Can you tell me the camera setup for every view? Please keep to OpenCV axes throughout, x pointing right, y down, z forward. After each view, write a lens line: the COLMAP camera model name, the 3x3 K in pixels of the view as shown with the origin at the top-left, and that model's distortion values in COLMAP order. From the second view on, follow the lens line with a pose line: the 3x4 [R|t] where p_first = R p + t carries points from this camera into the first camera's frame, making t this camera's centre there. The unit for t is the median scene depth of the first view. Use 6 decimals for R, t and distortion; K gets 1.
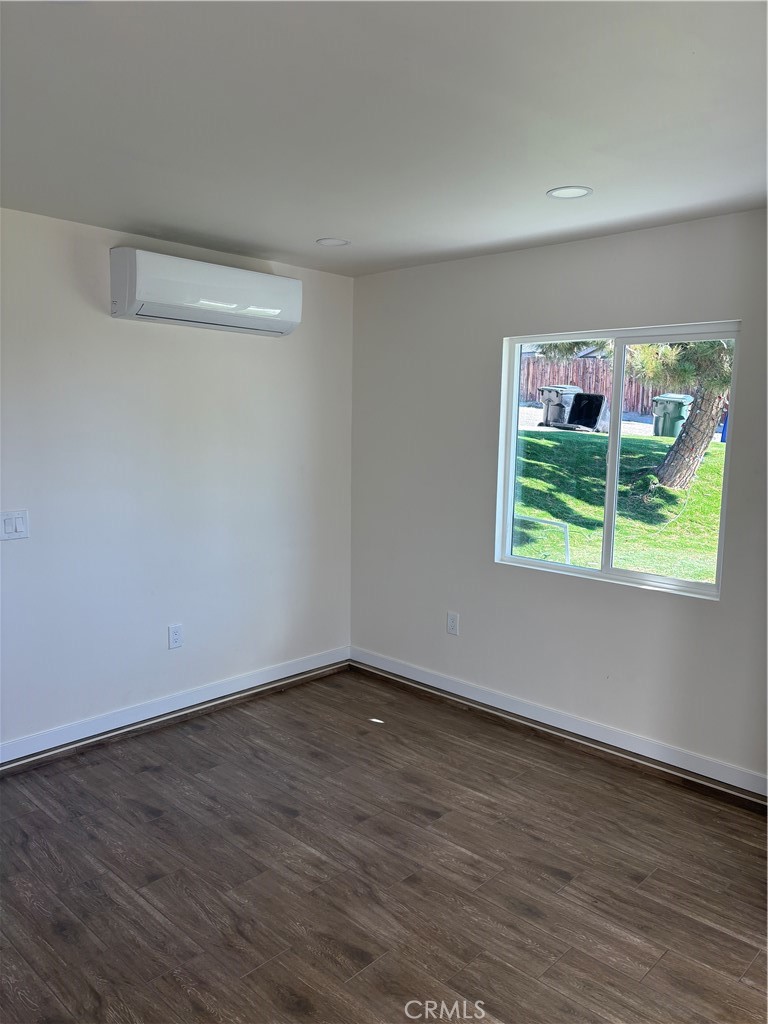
lens RADIAL K [[779.8, 0, 379.5], [0, 779.8, 518.2], [0, 0, 1]] dist [0.061014, -0.062234]
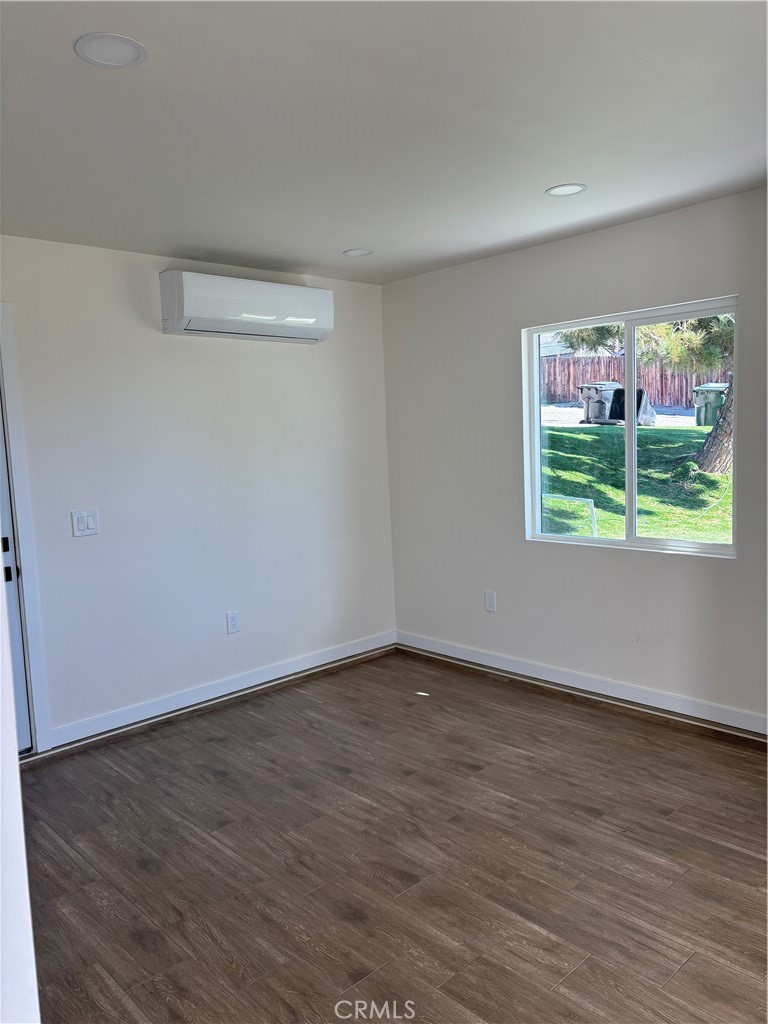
lens RADIAL K [[779.8, 0, 383.3], [0, 779.8, 509.2], [0, 0, 1]] dist [0.061014, -0.062234]
pose [[0.996855, -0.053303, -0.058647, 0.022173], [0.051613, 0.998218, -0.029964, 0.043380], [0.060140, 0.026842, 0.997829, -0.085303]]
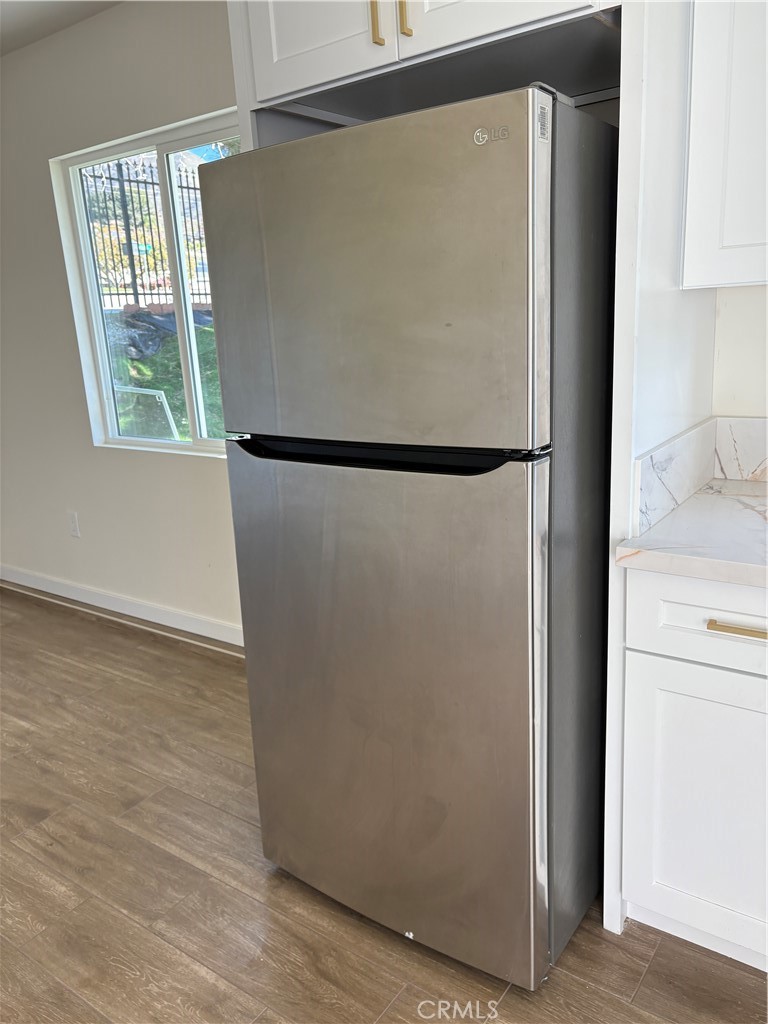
lens RADIAL K [[779.8, 0, 393.6], [0, 779.8, 519.3], [0, 0, 1]] dist [0.061014, -0.062234]
pose [[0.986315, -0.101876, 0.129630, 0.409855], [0.084295, 0.987314, 0.134558, 0.056173], [-0.141694, -0.121790, 0.982390, 0.142494]]
